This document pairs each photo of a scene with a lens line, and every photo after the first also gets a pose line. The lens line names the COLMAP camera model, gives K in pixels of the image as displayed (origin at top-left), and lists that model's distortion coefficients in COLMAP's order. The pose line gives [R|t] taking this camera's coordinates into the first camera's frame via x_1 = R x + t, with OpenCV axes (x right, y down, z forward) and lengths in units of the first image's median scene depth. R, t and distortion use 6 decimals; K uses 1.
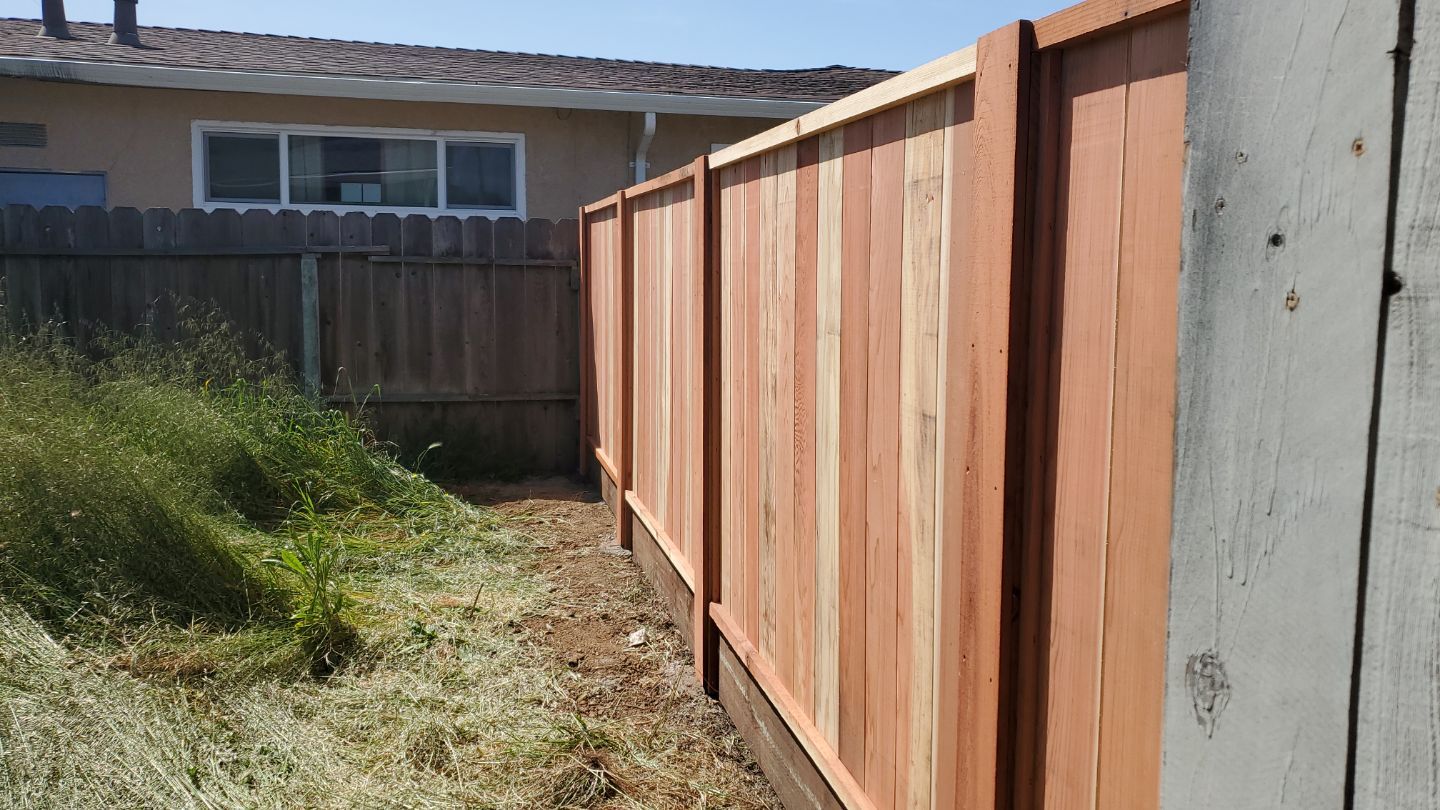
lens RADIAL K [[1094.8, 0, 732.7], [0, 1094.8, 374.9], [0, 0, 1]] dist [0.019270, 0.004105]
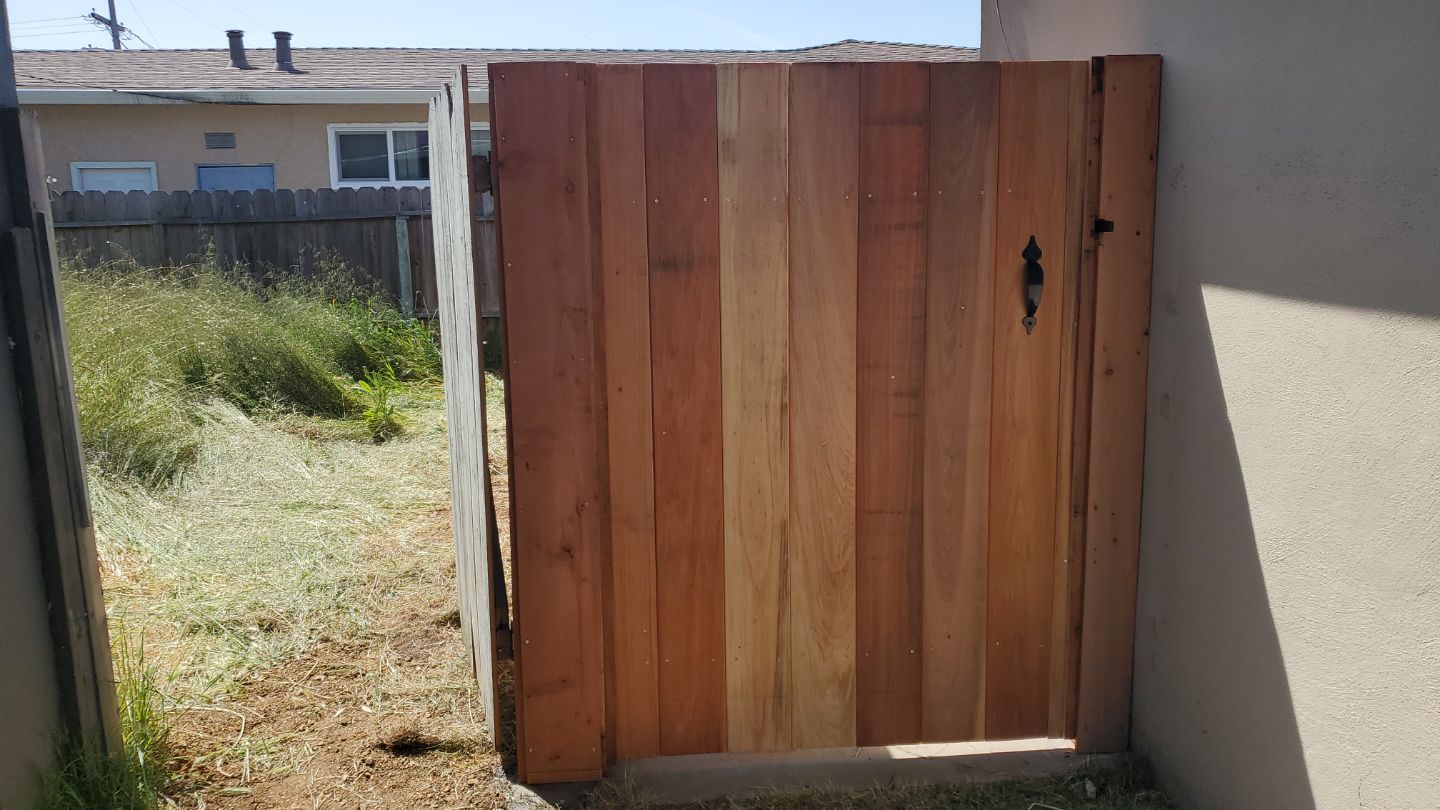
lens RADIAL K [[1094.8, 0, 719.6], [0, 1094.8, 406.1], [0, 0, 1]] dist [0.019270, 0.004105]
pose [[0.987984, -0.005180, -0.154467, 0.308135], [0.016426, 0.997297, 0.071617, 0.053095], [0.153678, -0.073294, 0.985399, -0.473266]]
